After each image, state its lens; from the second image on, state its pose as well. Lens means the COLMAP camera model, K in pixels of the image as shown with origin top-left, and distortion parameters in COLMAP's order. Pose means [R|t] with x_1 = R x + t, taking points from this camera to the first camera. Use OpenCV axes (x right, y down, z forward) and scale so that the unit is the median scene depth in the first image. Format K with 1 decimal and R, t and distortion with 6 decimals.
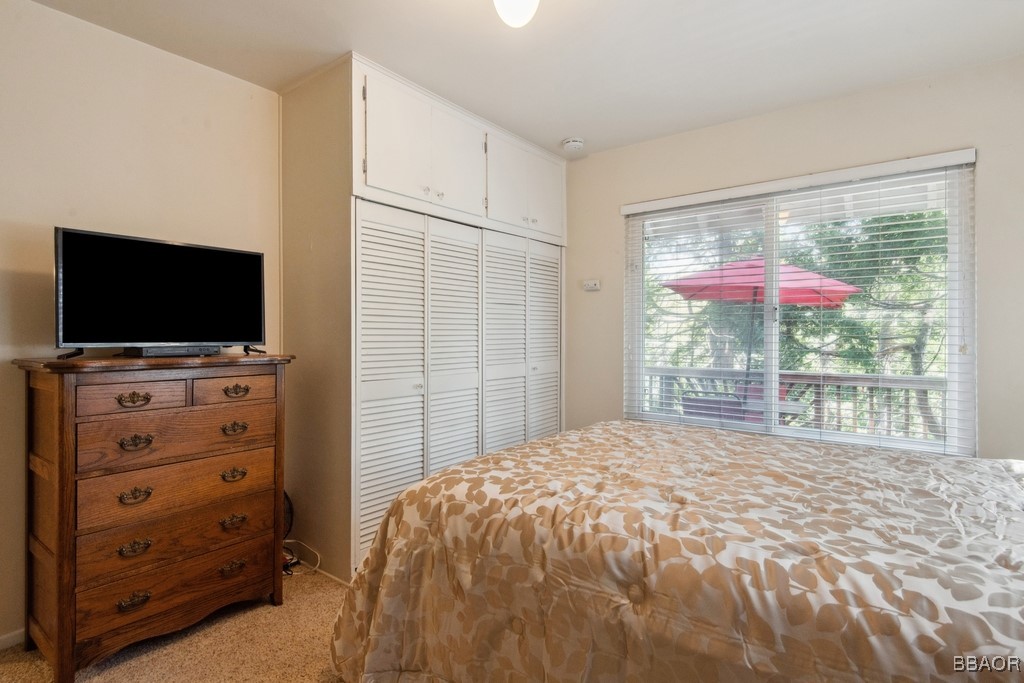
lens RADIAL K [[516.0, 0, 506.3], [0, 516.0, 340.5], [0, 0, 1]] dist [-0.002465, -0.001723]
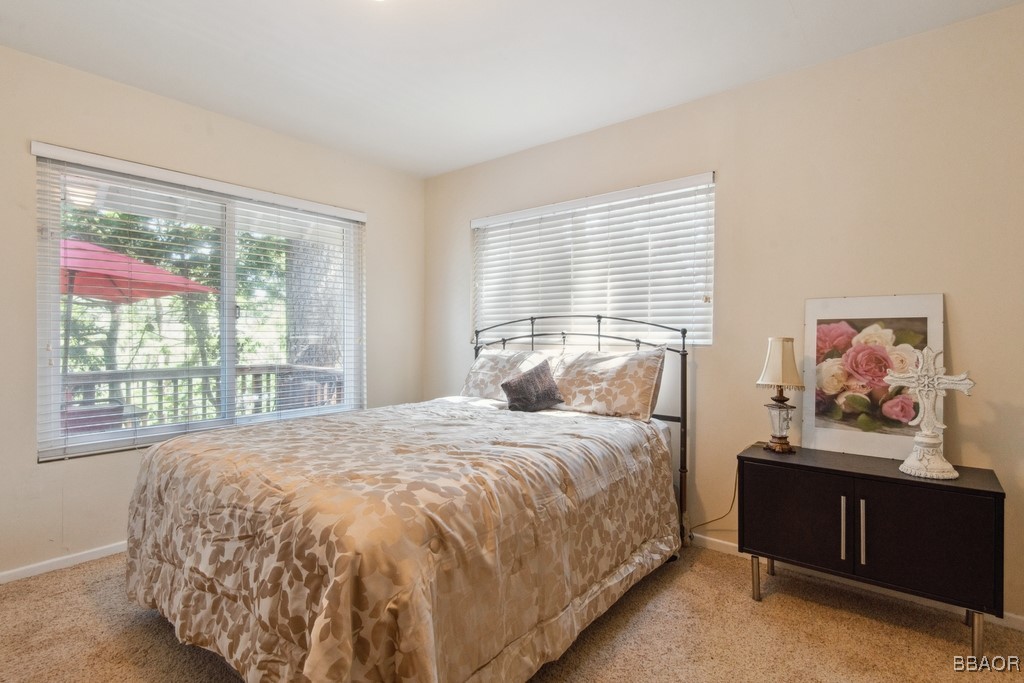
lens RADIAL K [[516.0, 0, 506.2], [0, 516.0, 337.3], [0, 0, 1]] dist [-0.002465, -0.001723]
pose [[0.024974, -0.006137, 0.999669, -0.639594], [0.003134, 0.999977, 0.006061, -0.004348], [-0.999683, 0.002982, 0.024993, 0.516606]]
